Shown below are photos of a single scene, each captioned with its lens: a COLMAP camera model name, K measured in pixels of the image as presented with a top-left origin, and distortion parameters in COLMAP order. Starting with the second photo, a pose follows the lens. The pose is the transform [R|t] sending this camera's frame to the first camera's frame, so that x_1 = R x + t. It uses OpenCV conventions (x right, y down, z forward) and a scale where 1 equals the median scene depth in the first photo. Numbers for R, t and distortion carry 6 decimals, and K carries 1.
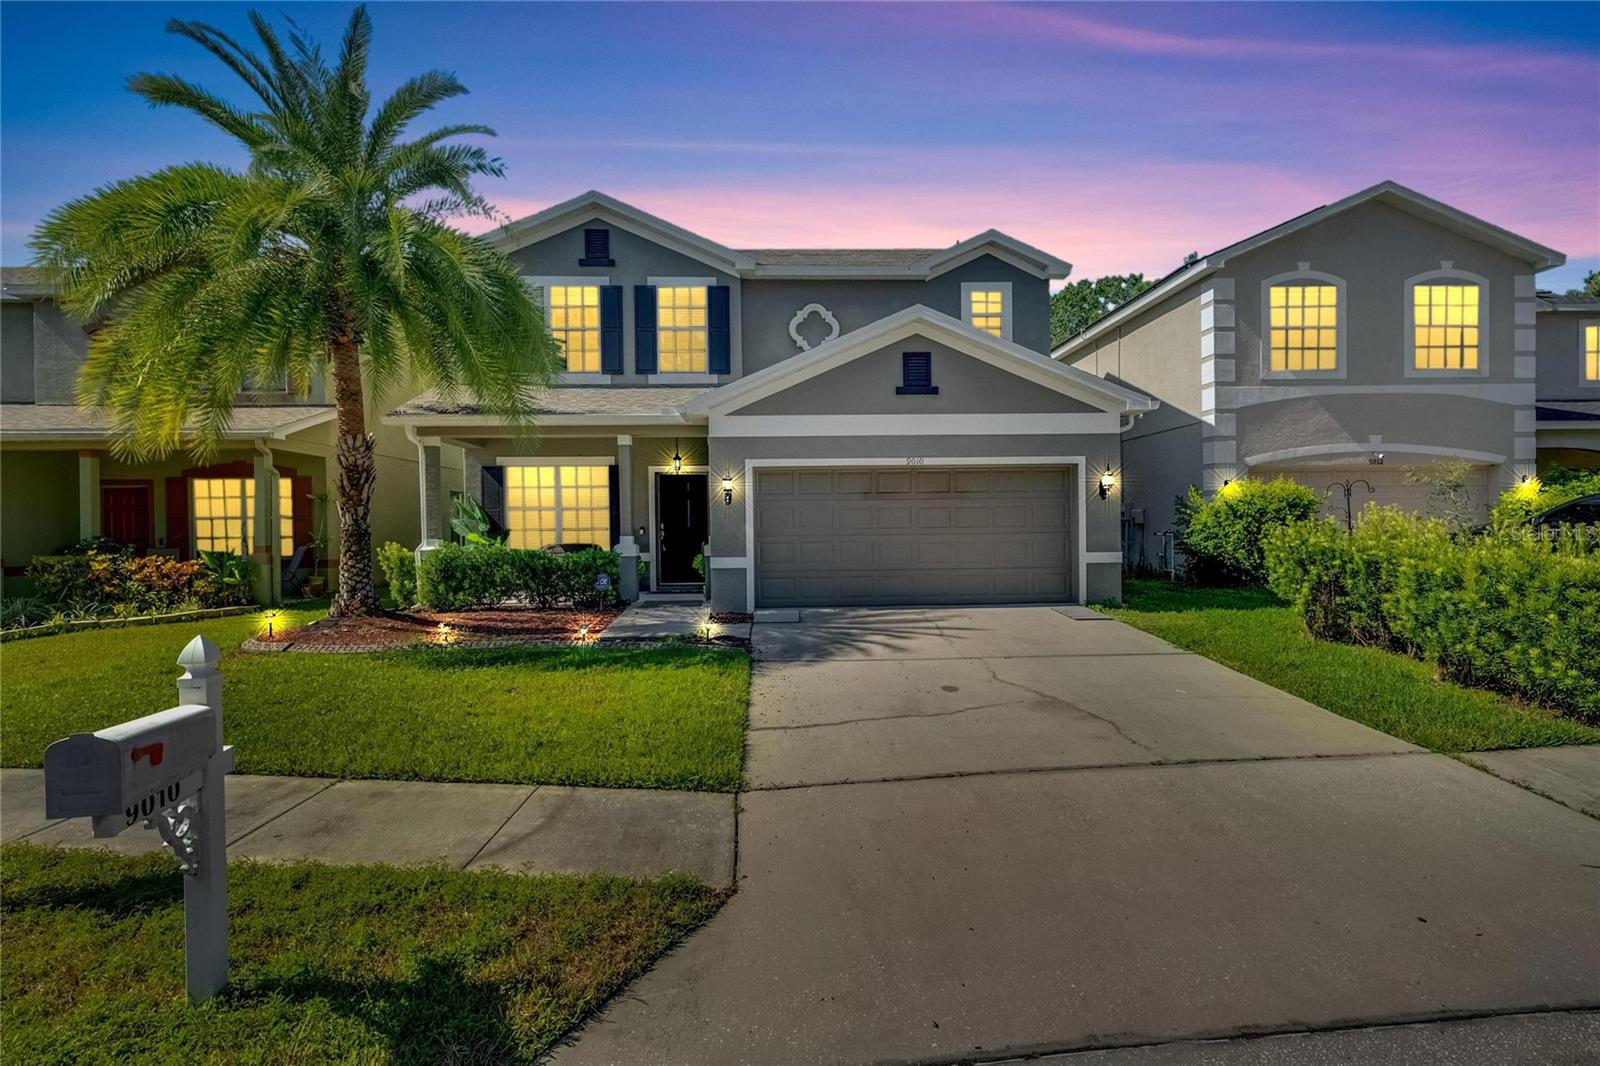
lens RADIAL K [[865.7, 0, 809.2], [0, 865.7, 536.9], [0, 0, 1]] dist [0.023895, -0.001897]
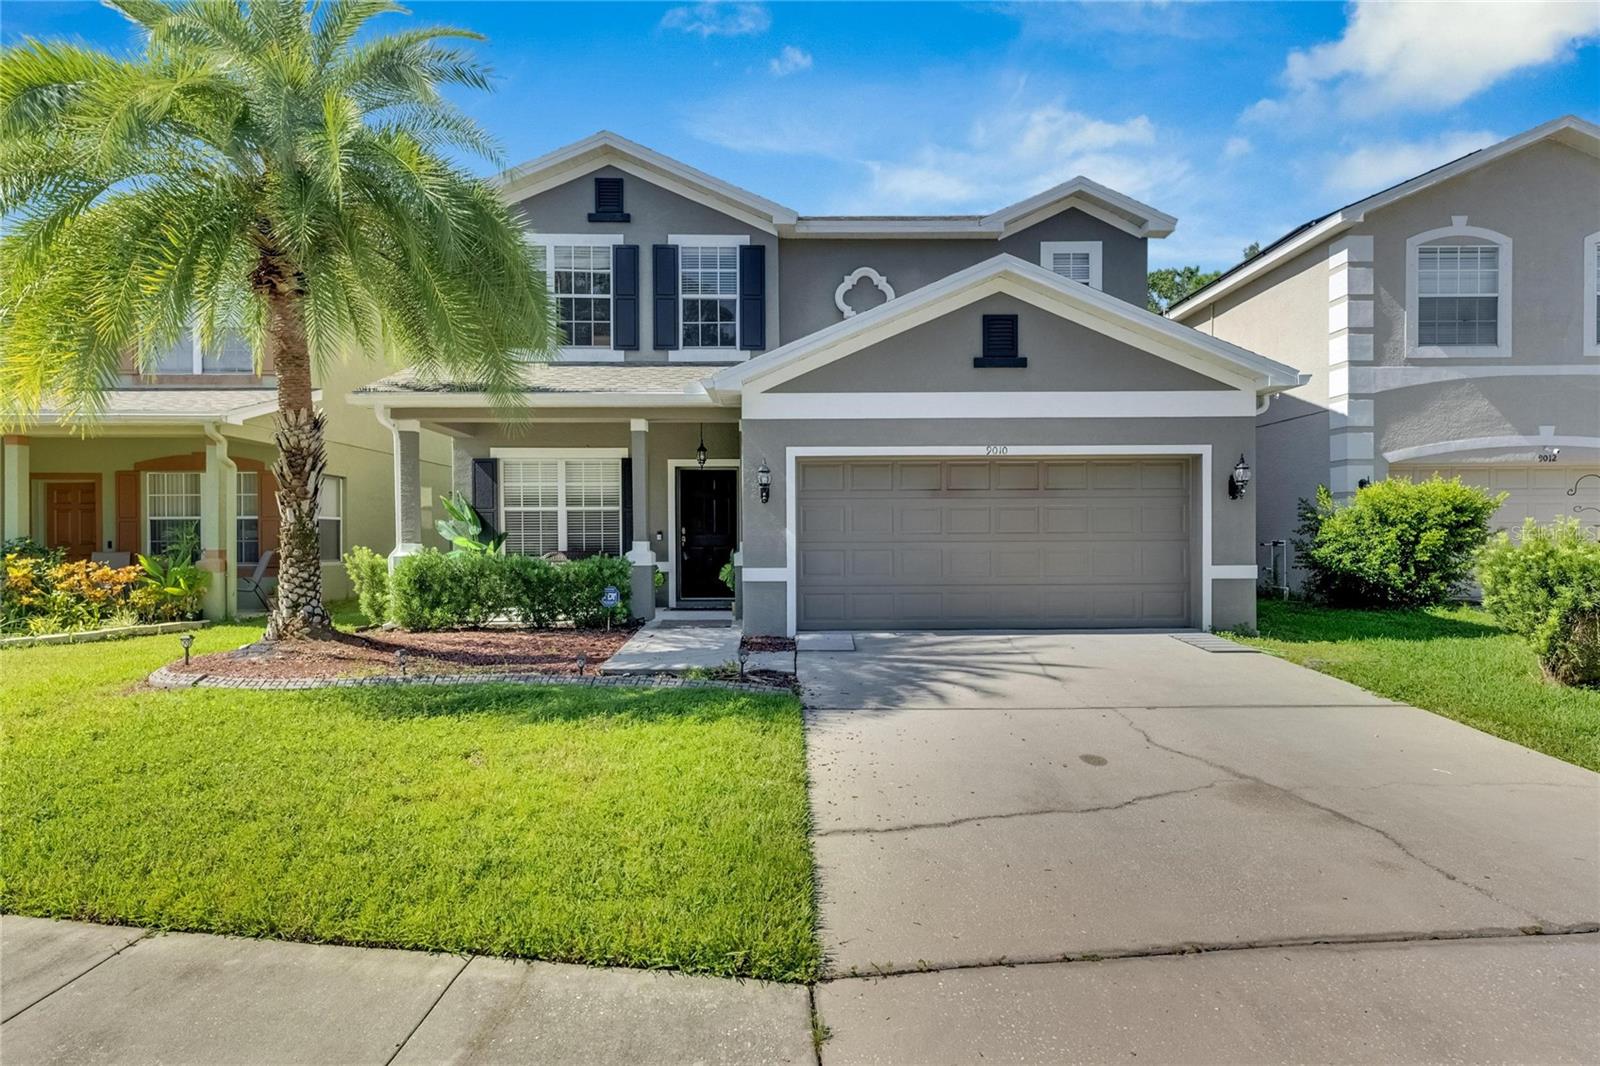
lens RADIAL K [[865.7, 0, 802.5], [0, 865.7, 544.1], [0, 0, 1]] dist [0.023895, -0.001897]
pose [[0.999502, 0.007304, -0.030689, -0.032883], [-0.007442, 0.999963, -0.004382, 0.004410], [0.030656, 0.004608, 0.999519, 0.190333]]
